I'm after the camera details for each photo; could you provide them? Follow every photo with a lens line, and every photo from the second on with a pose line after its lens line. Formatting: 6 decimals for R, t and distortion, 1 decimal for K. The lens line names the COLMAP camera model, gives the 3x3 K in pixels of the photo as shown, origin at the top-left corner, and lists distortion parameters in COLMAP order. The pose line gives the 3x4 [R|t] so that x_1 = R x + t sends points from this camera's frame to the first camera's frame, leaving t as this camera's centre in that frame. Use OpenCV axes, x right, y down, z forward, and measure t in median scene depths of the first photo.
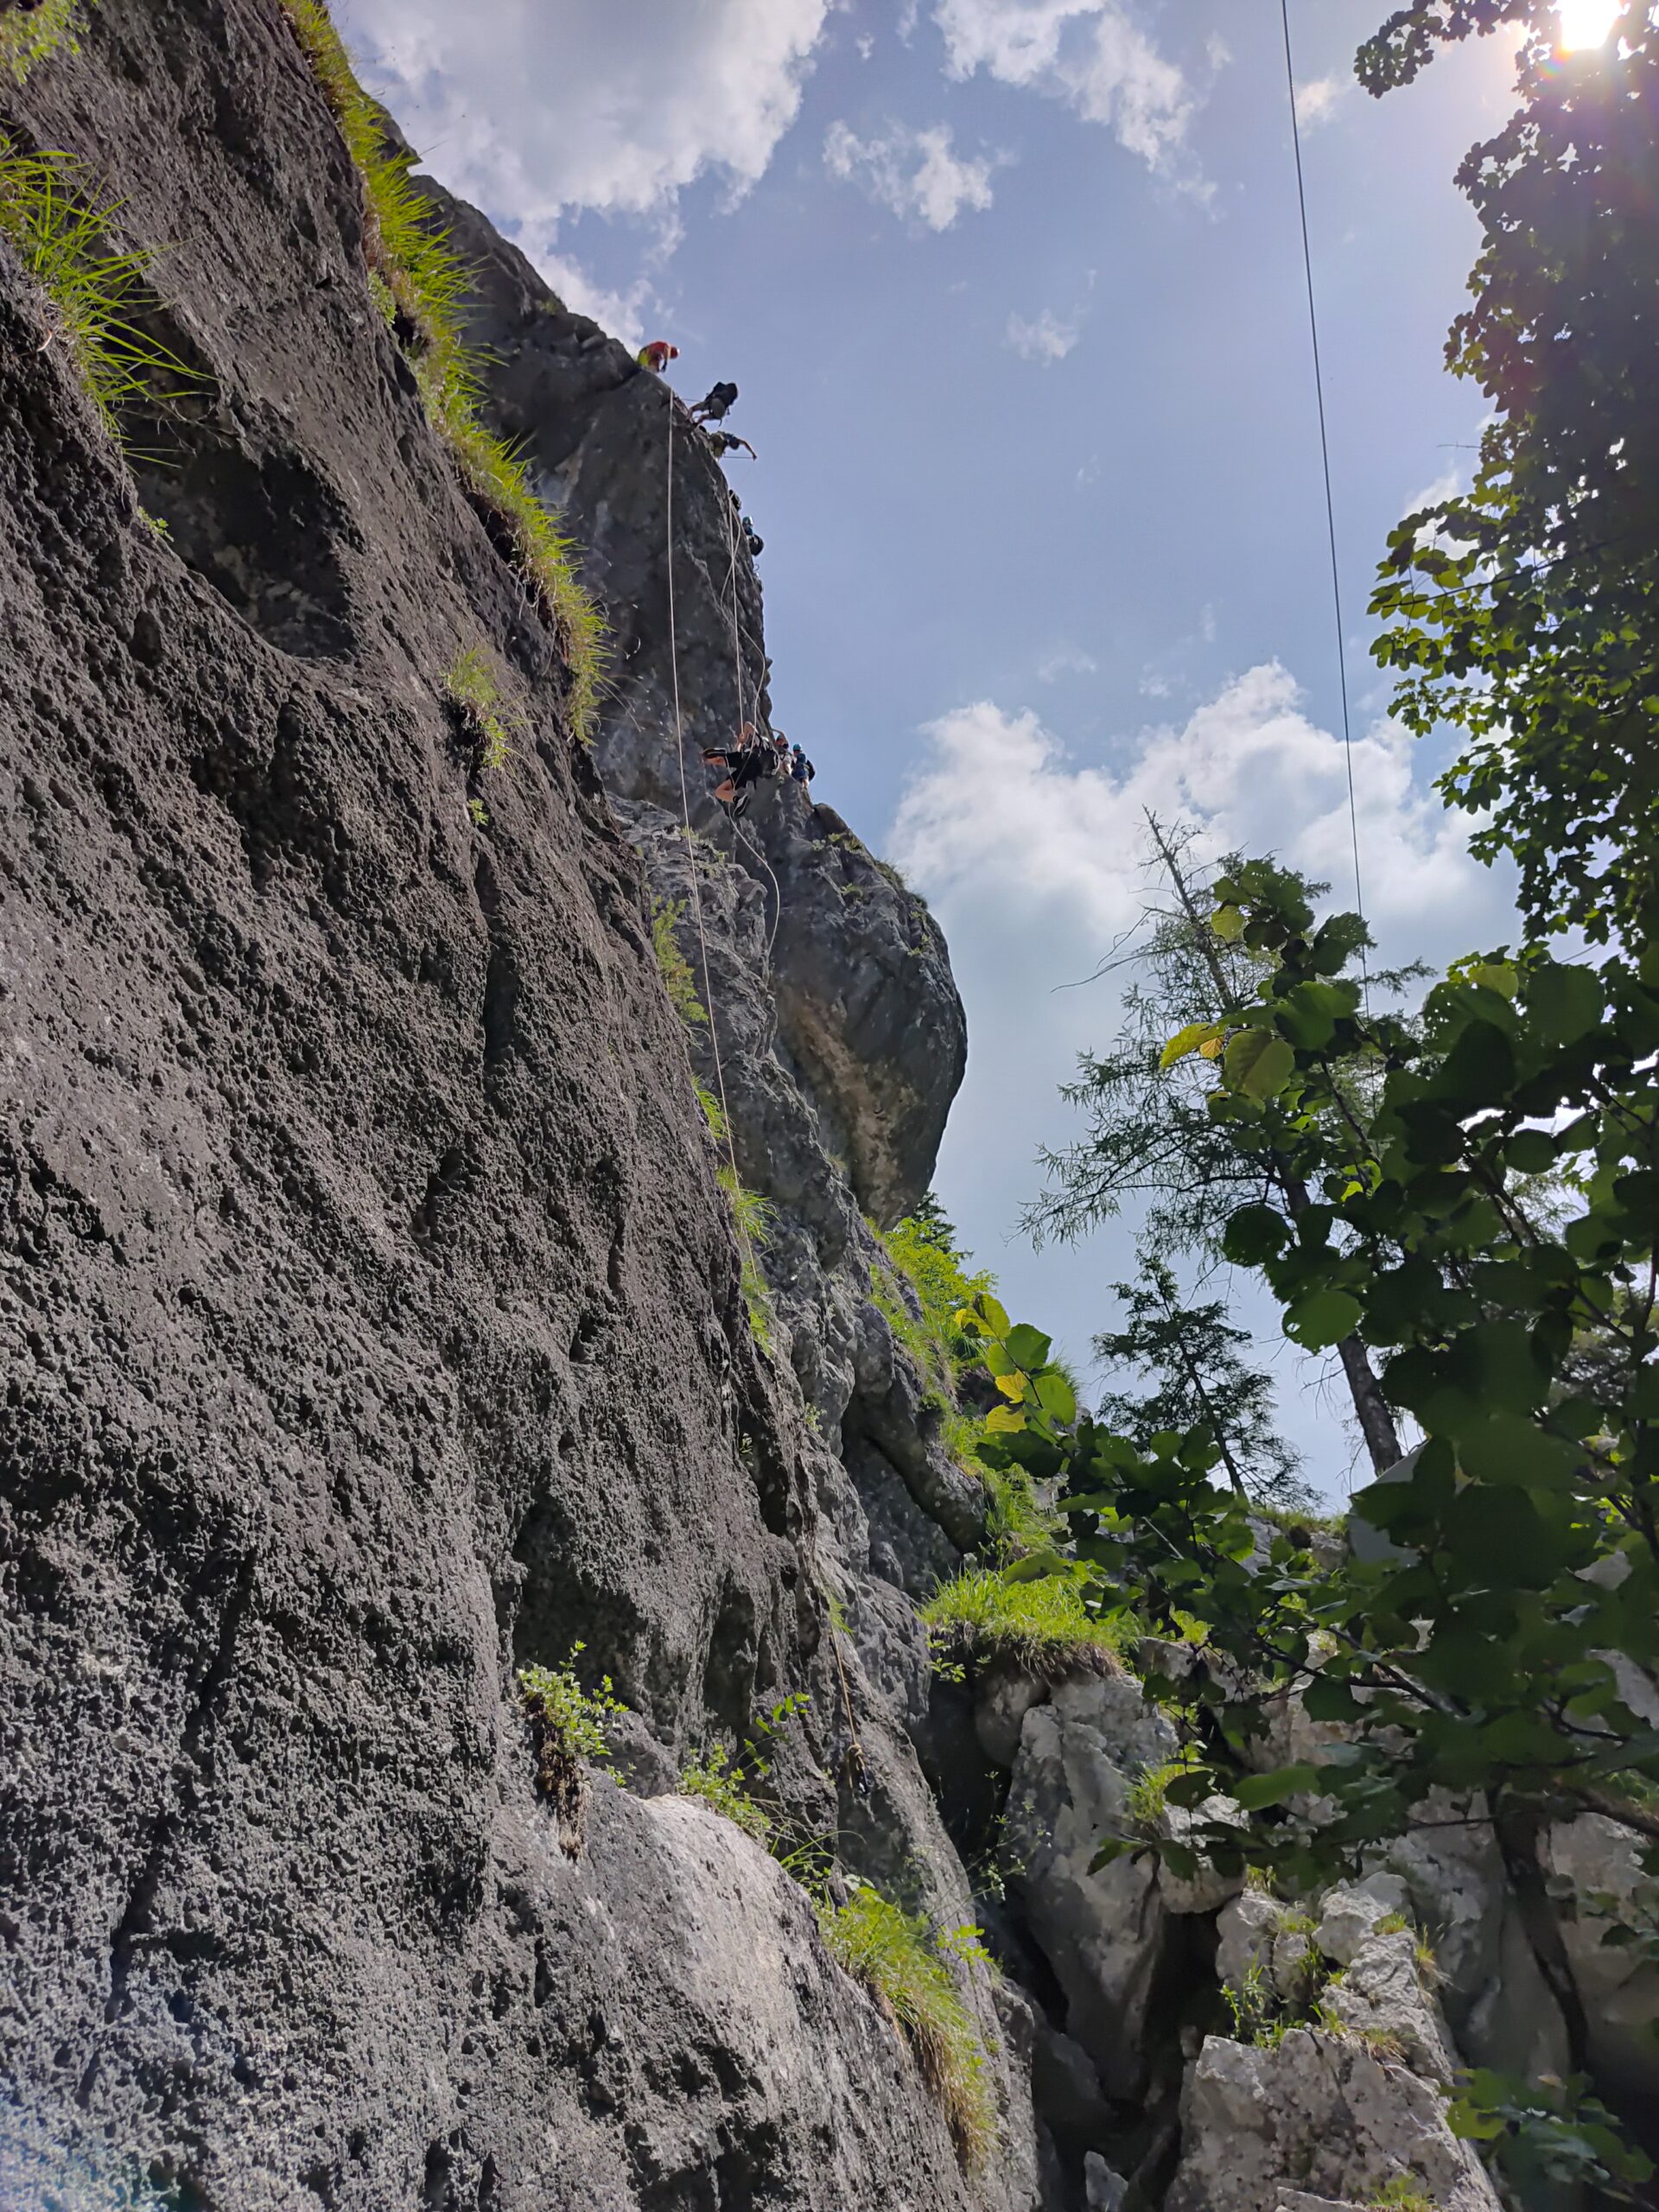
lens RADIAL K [[1531.1, 0, 827.1], [0, 1531.1, 1093.8], [0, 0, 1]] dist [0.045303, -0.063583]
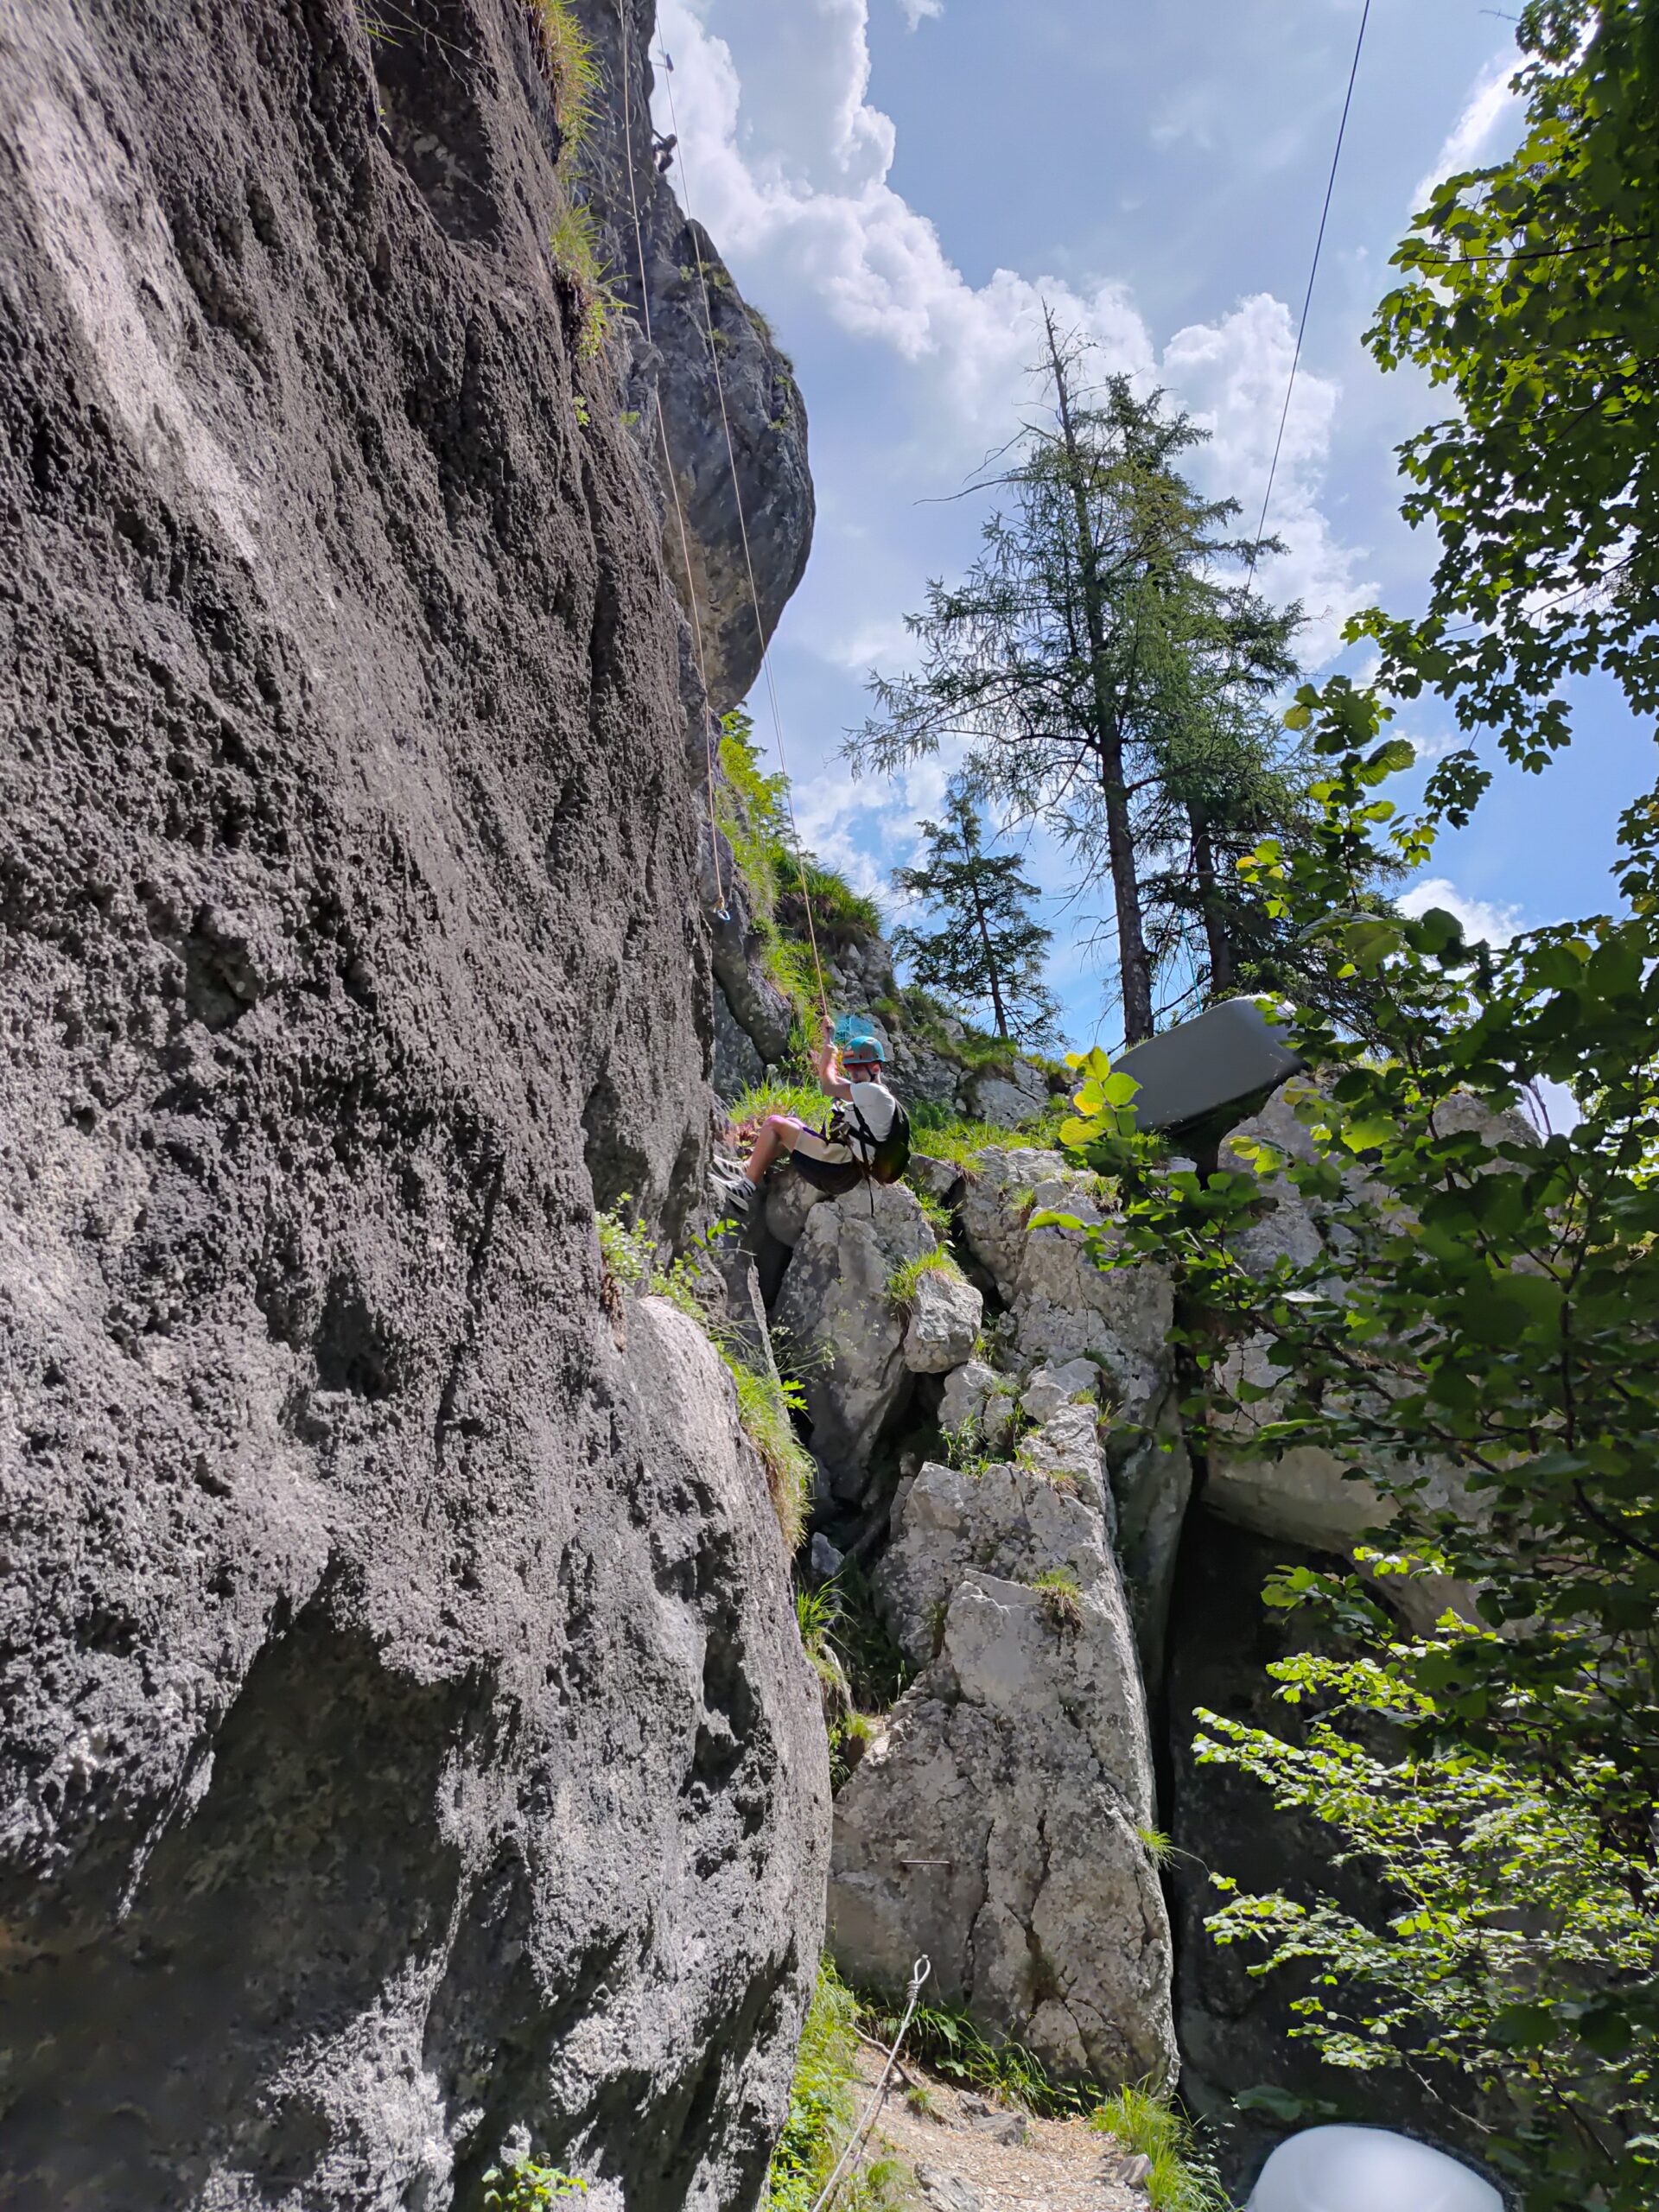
lens RADIAL K [[1526.0, 0, 829.0], [0, 1526.0, 1116.5], [0, 0, 1]] dist [0.070939, -0.095367]
pose [[0.977958, 0.114151, 0.174839, -0.257171], [-0.167142, 0.929836, 0.327823, -0.150477], [-0.125150, -0.349820, 0.928420, -0.158785]]
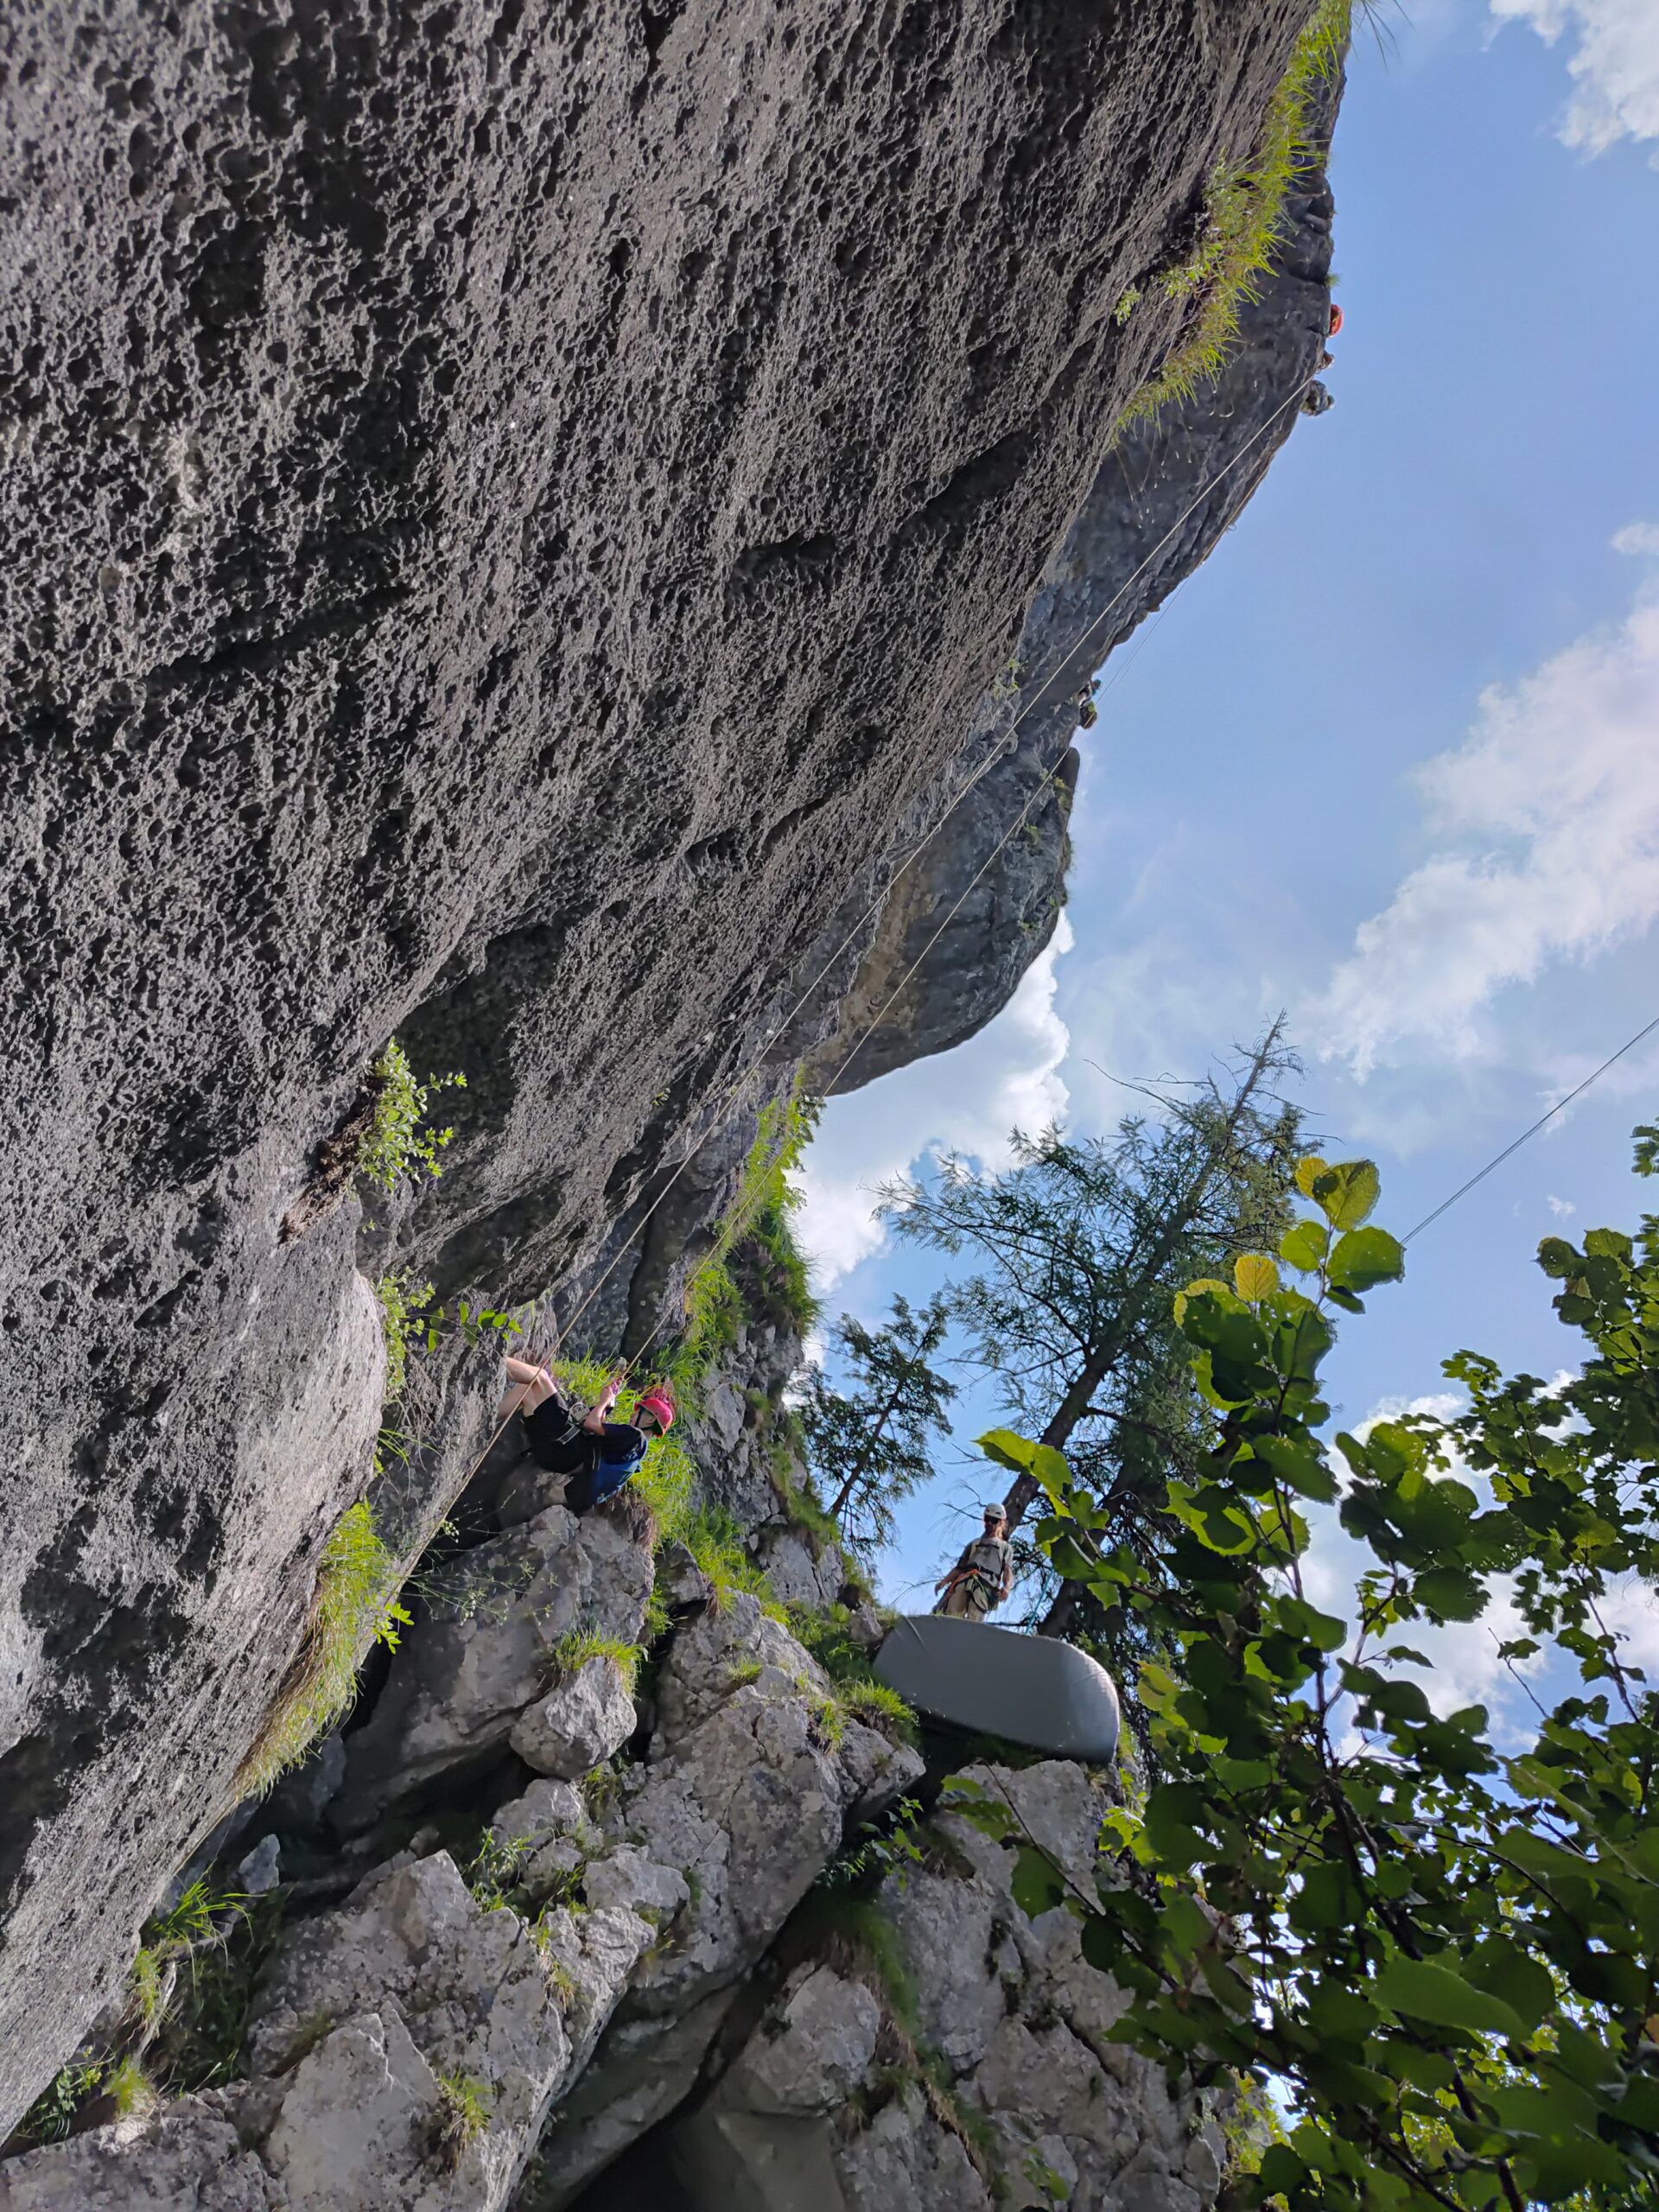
lens RADIAL K [[1529.0, 0, 836.6], [0, 1529.0, 1143.0], [0, 0, 1]] dist [0.059617, -0.071633]
pose [[0.644409, 0.758295, 0.098620, -0.101516], [-0.764583, 0.641010, 0.067225, 0.201158], [-0.012239, -0.118724, 0.992852, 0.224660]]
